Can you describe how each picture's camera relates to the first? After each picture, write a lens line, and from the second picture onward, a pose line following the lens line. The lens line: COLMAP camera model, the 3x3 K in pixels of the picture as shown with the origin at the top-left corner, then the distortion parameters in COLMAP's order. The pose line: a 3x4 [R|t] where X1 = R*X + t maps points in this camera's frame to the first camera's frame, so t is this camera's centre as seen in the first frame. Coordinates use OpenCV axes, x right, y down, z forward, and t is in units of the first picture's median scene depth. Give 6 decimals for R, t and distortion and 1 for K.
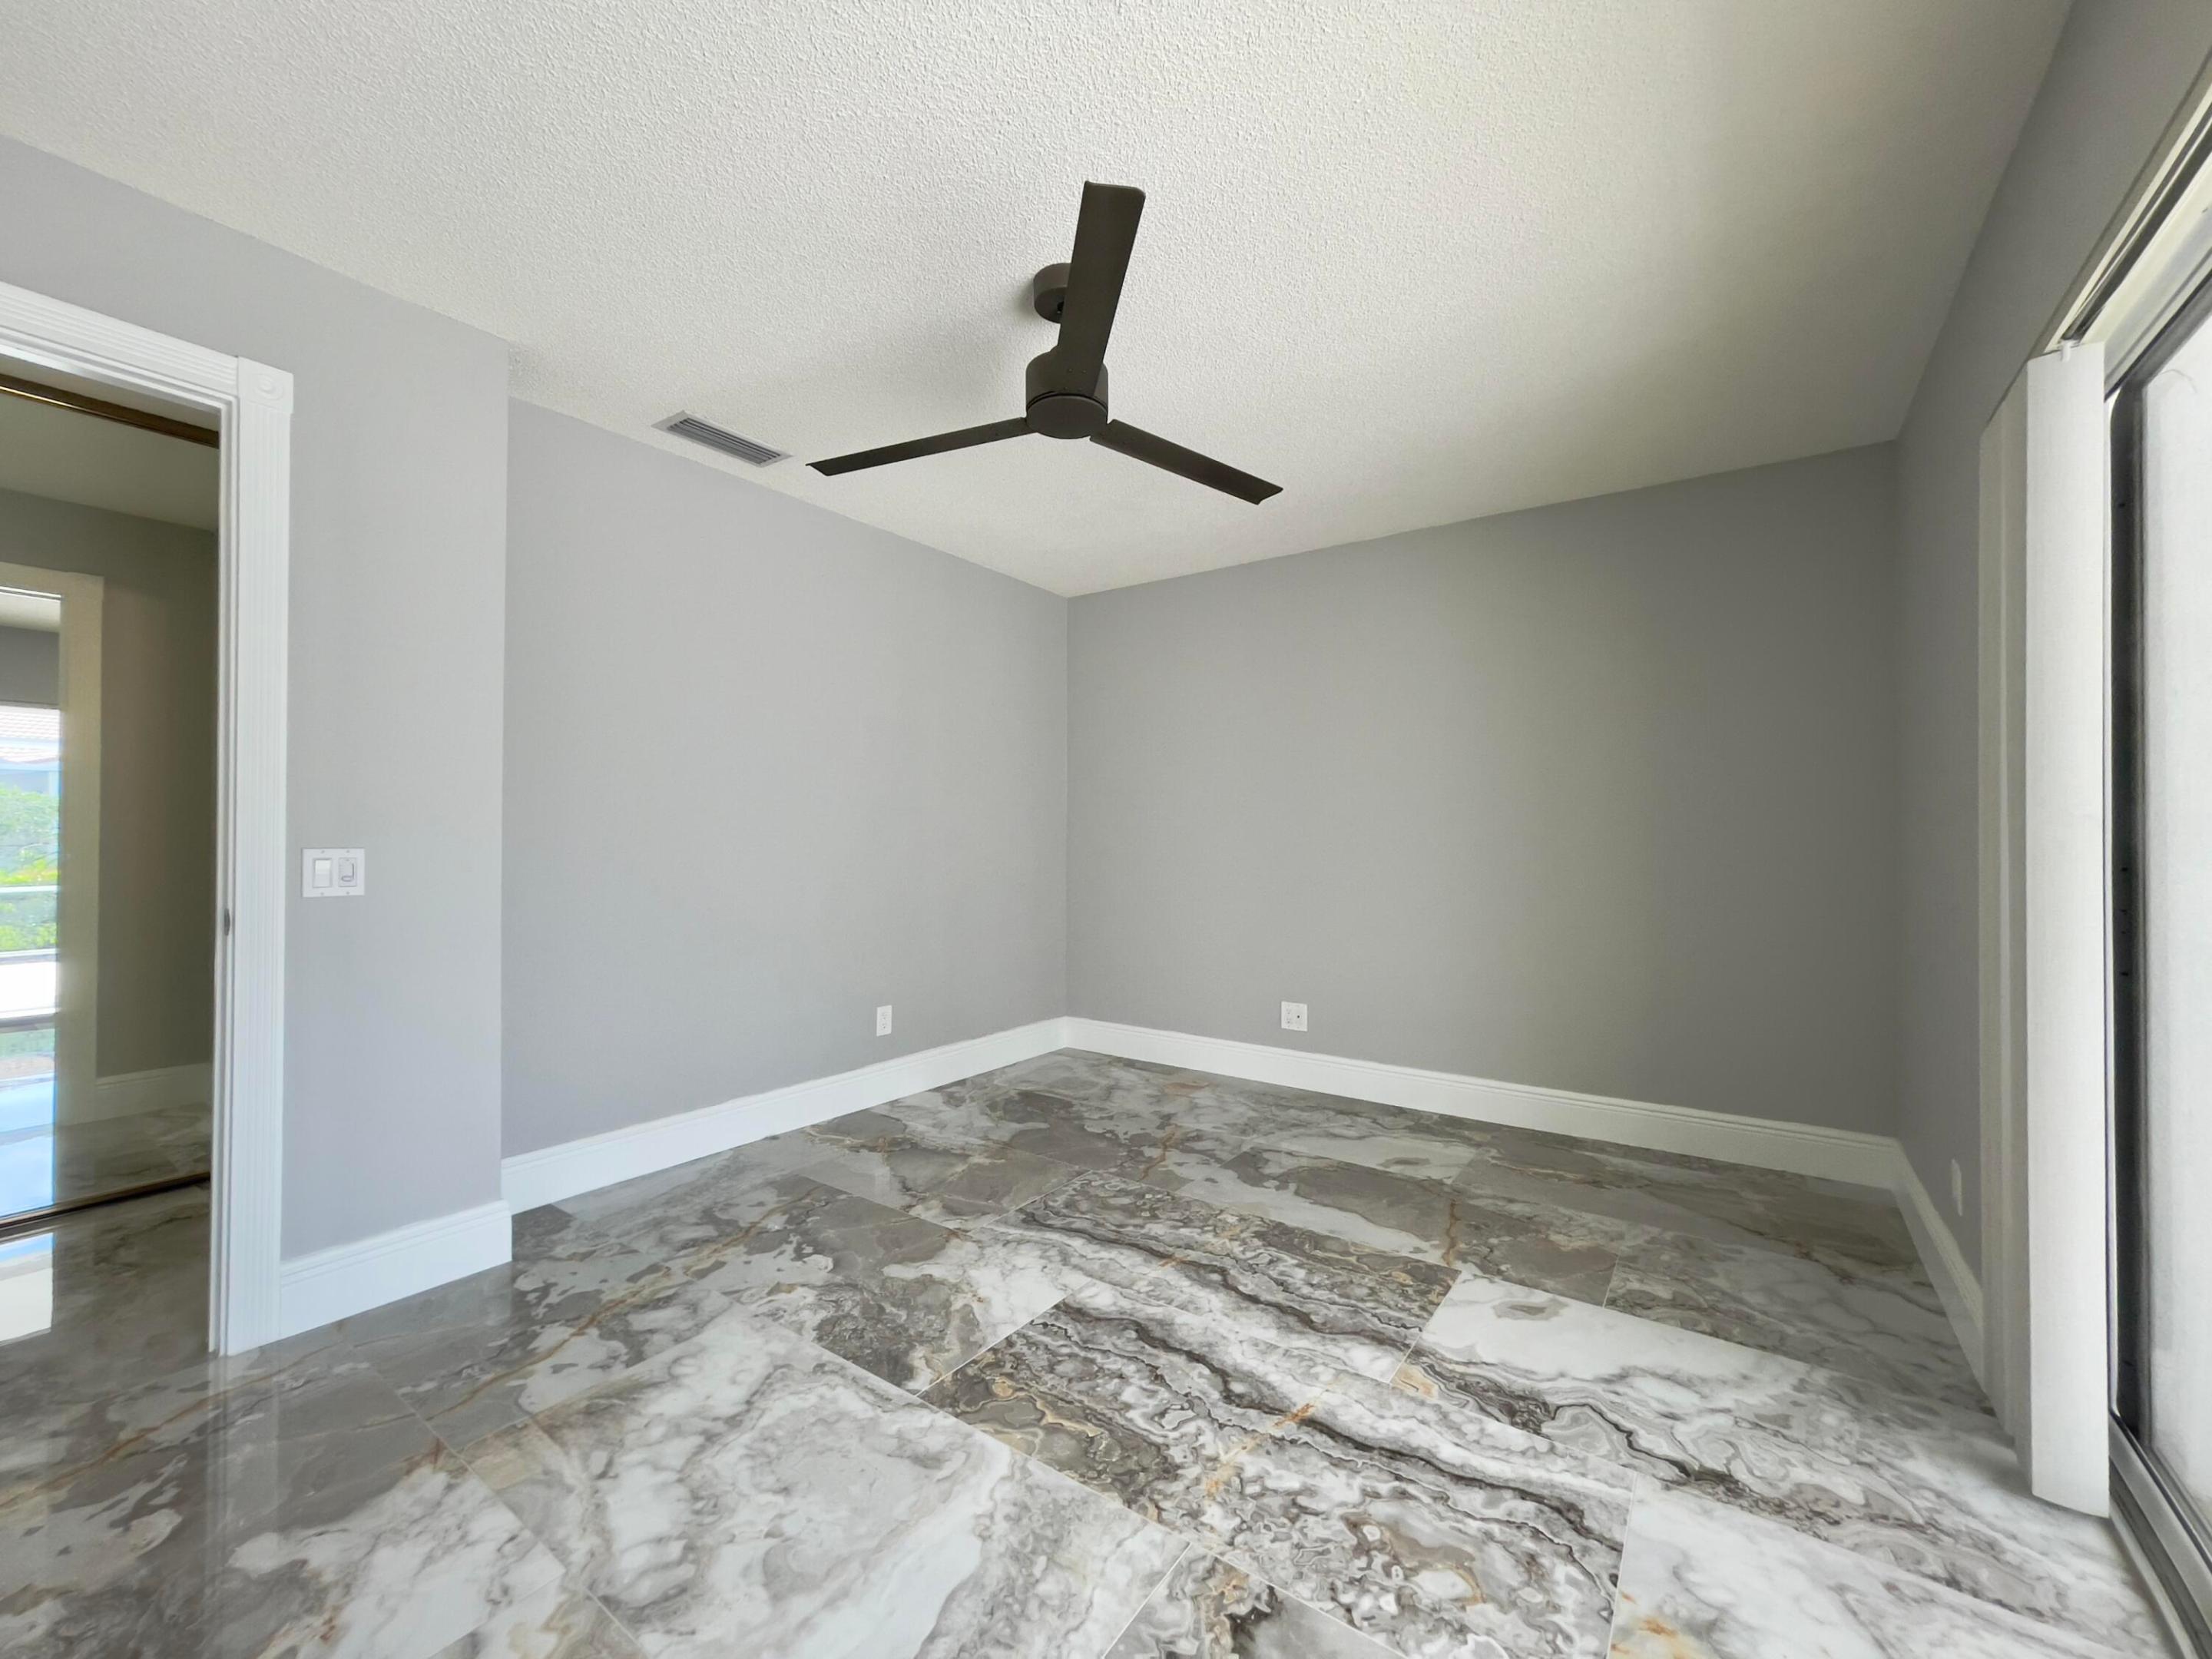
lens RADIAL K [[896.1, 0, 1113.6], [0, 896.1, 819.4], [0, 0, 1]] dist [-0.008771, 0.006453]
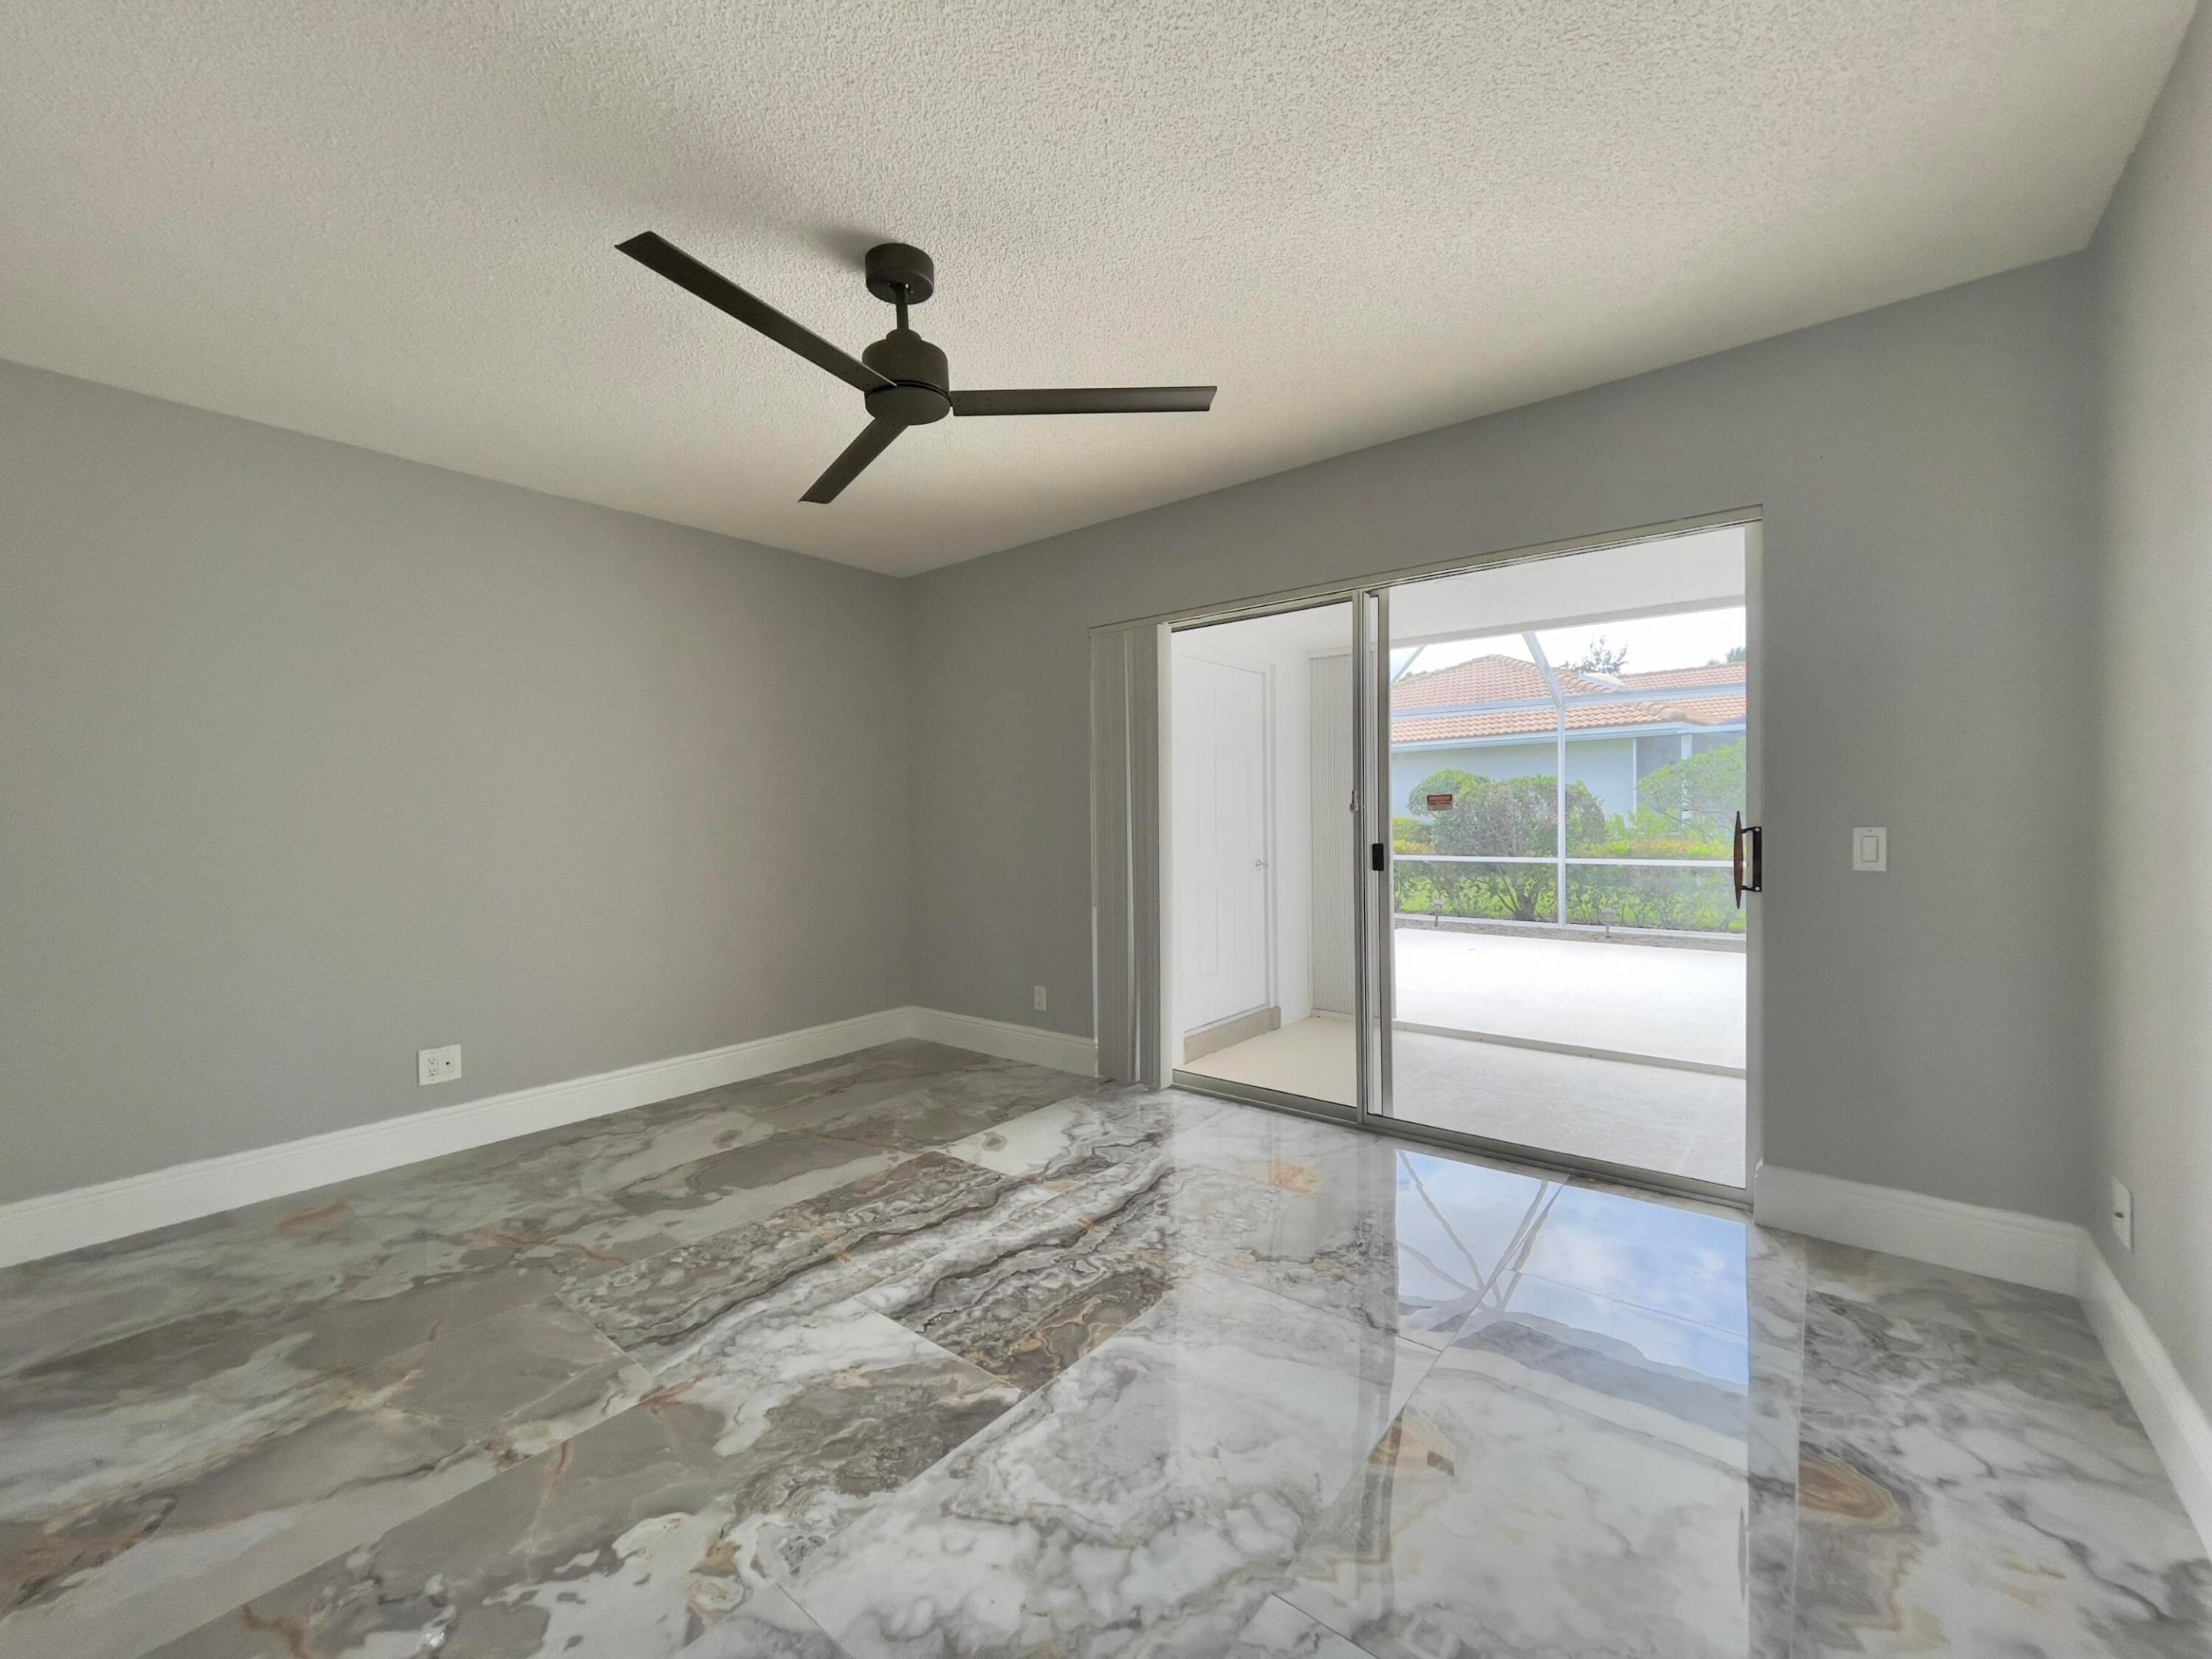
lens RADIAL K [[896.1, 0, 1094.8], [0, 896.1, 816.2], [0, 0, 1]] dist [-0.008771, 0.006453]
pose [[0.080362, -0.005368, 0.996751, -1.012156], [-0.004788, 0.999972, 0.005771, -0.007504], [-0.996754, -0.005236, 0.080334, 0.710656]]
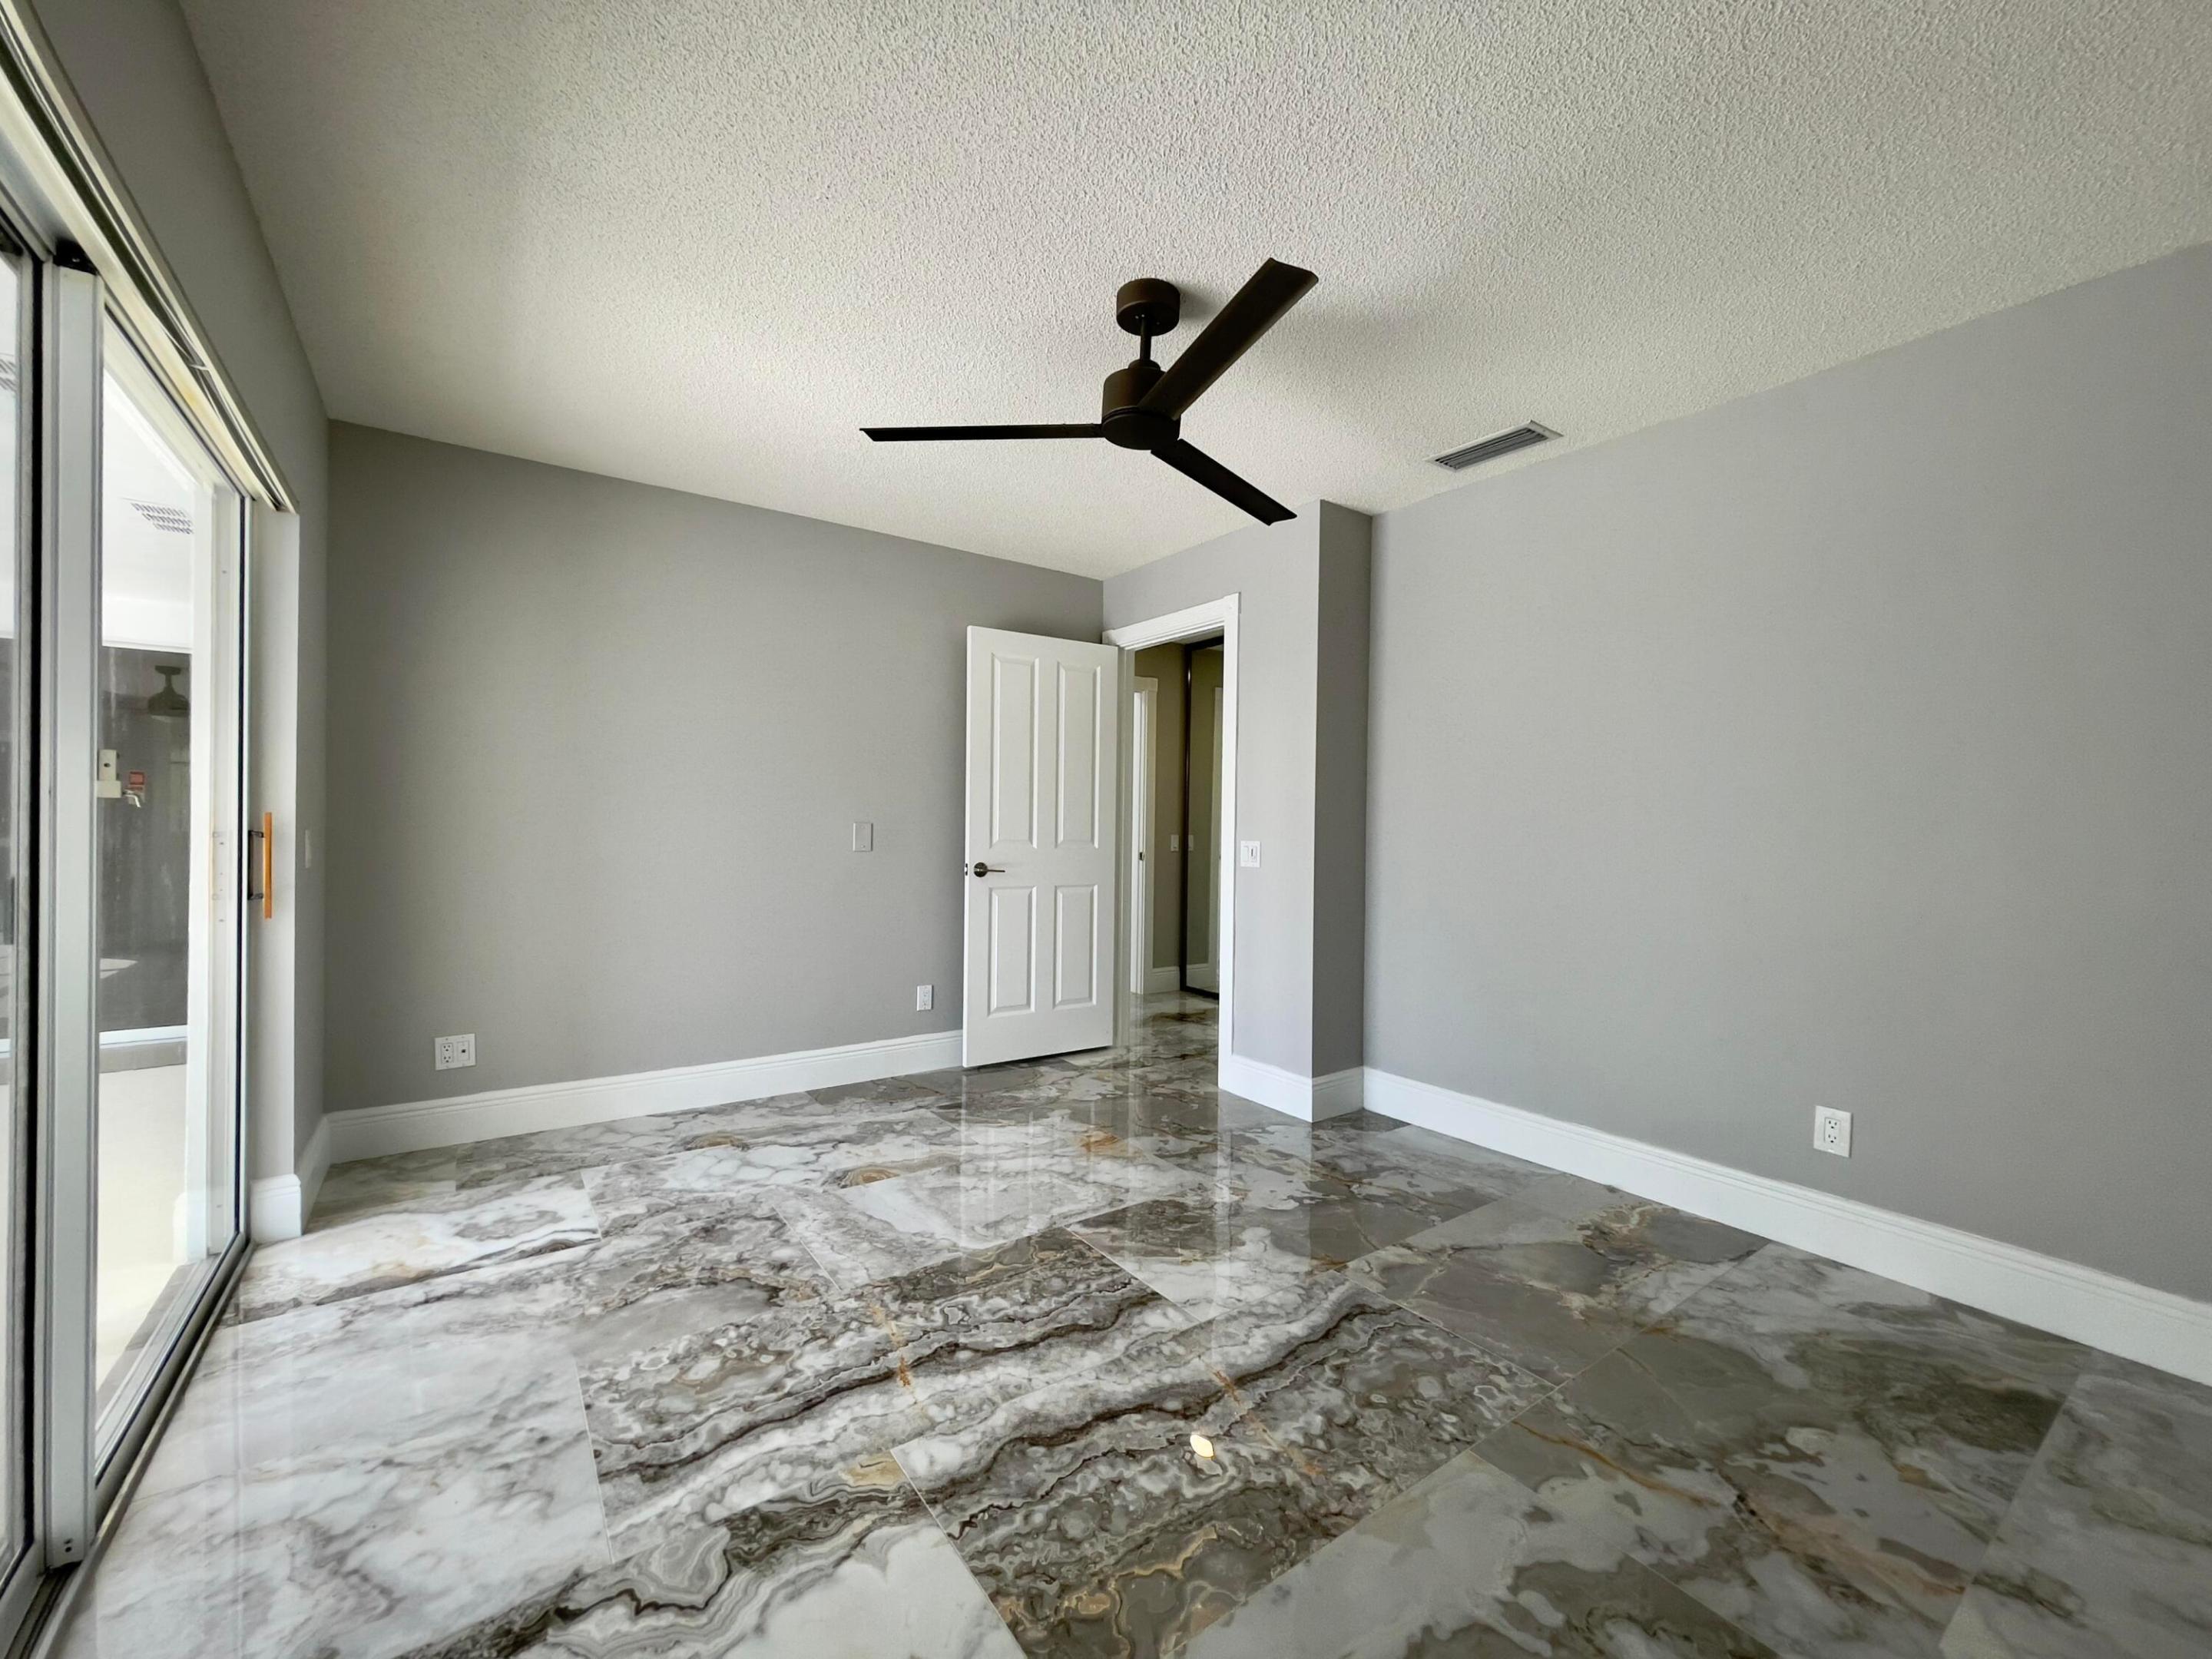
lens RADIAL K [[896.1, 0, 1113.6], [0, 896.1, 831.6], [0, 0, 1]] dist [-0.008771, 0.006453]
pose [[-0.325316, -0.003201, -0.945600, 0.926458], [0.005374, 0.999972, -0.005235, 0.018511], [0.945590, -0.006785, -0.325290, 1.293693]]
